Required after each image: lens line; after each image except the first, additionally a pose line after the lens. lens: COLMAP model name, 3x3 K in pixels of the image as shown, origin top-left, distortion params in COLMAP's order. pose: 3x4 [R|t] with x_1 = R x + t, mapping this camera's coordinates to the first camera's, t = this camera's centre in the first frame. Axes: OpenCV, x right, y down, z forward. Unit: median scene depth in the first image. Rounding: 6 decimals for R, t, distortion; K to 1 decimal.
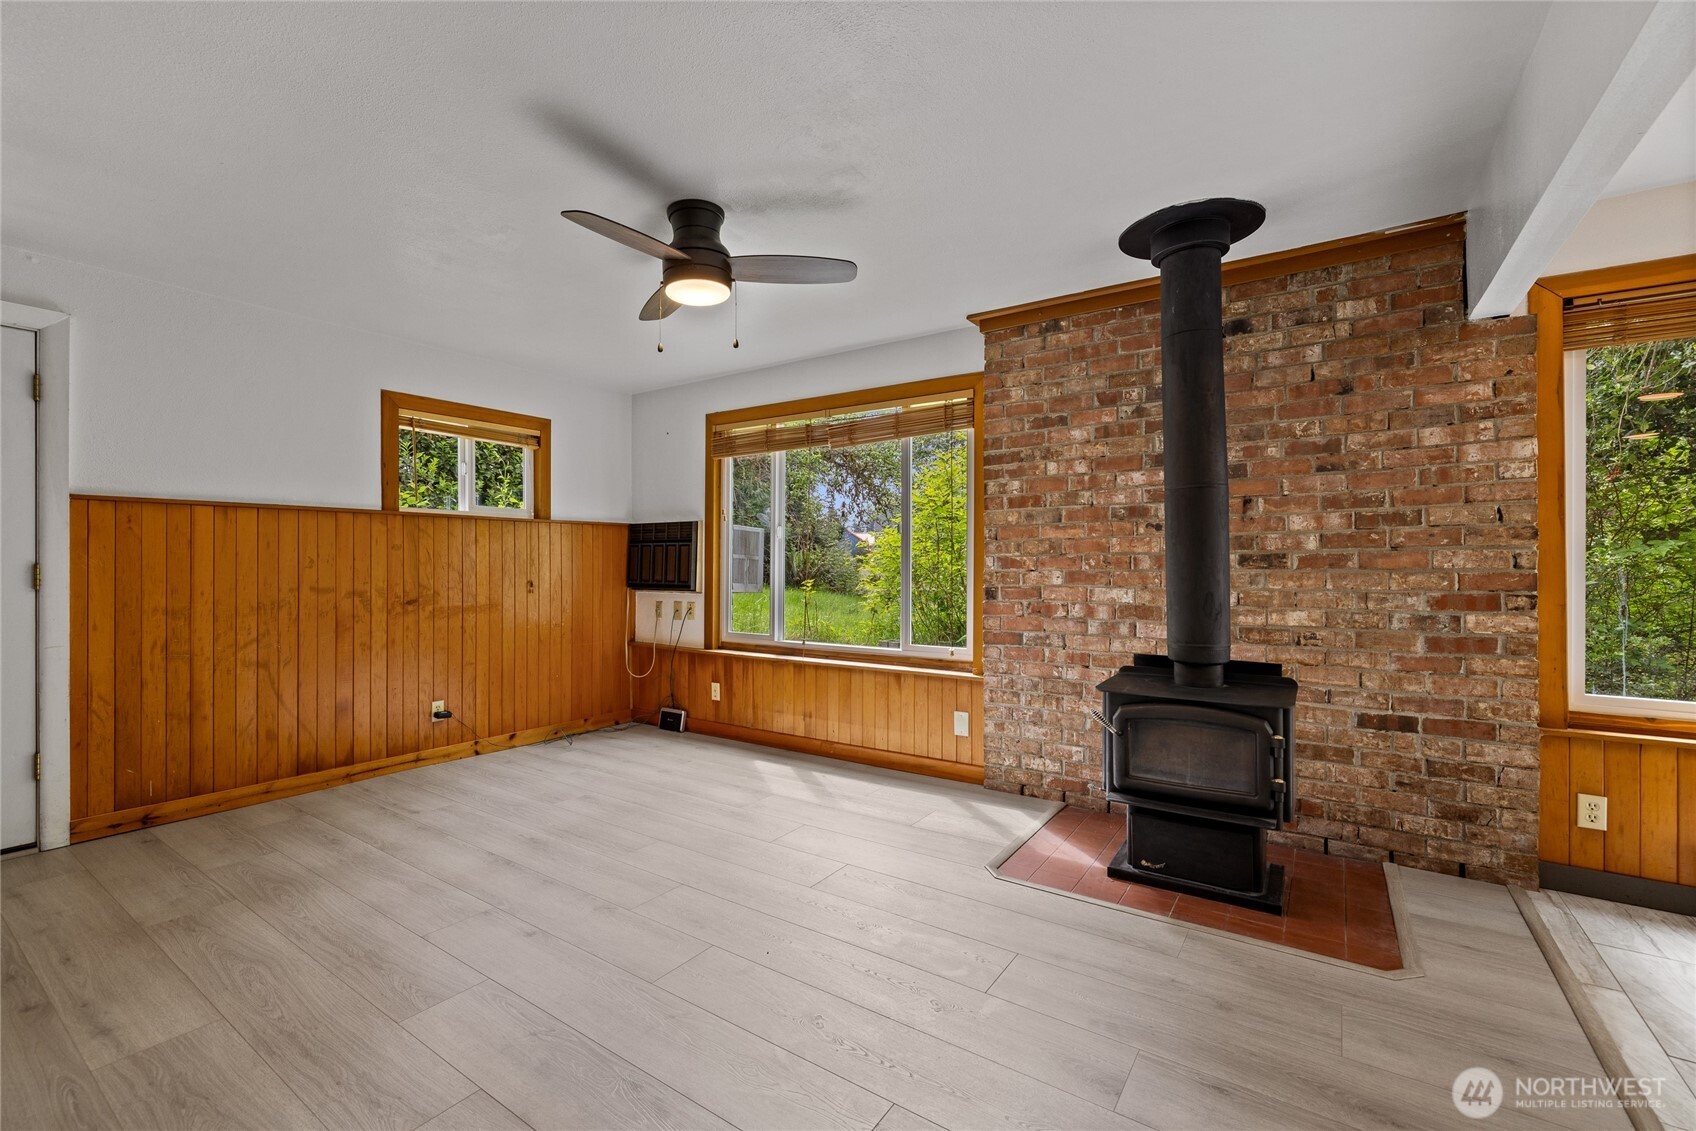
lens RADIAL K [[721.7, 0, 852.6], [0, 721.7, 568.3], [0, 0, 1]] dist [-0.003826, 0.000909]
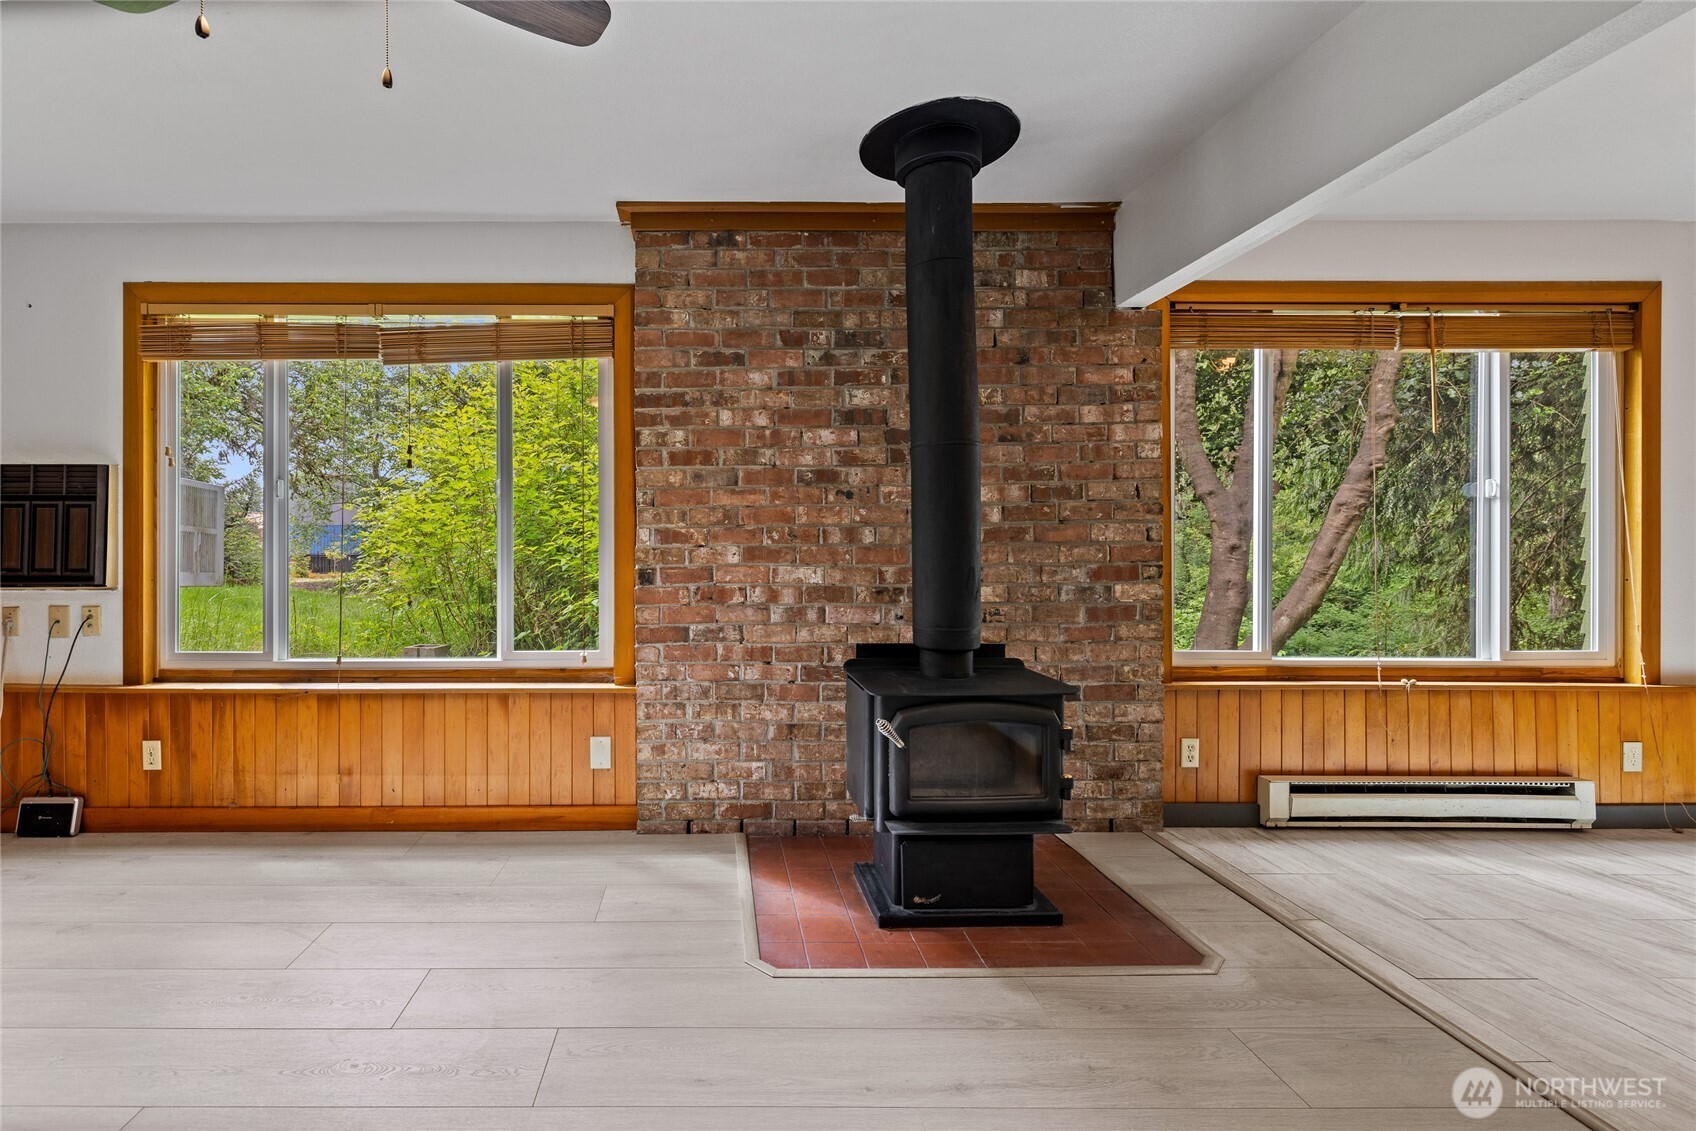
lens RADIAL K [[721.7, 0, 700.6], [0, 721.7, 560.7], [0, 0, 1]] dist [-0.003826, 0.000909]
pose [[0.832919, -0.009218, 0.553317, -0.193039], [0.006368, 0.999955, 0.007073, 0.013939], [-0.553358, -0.002368, 0.832940, 0.357507]]
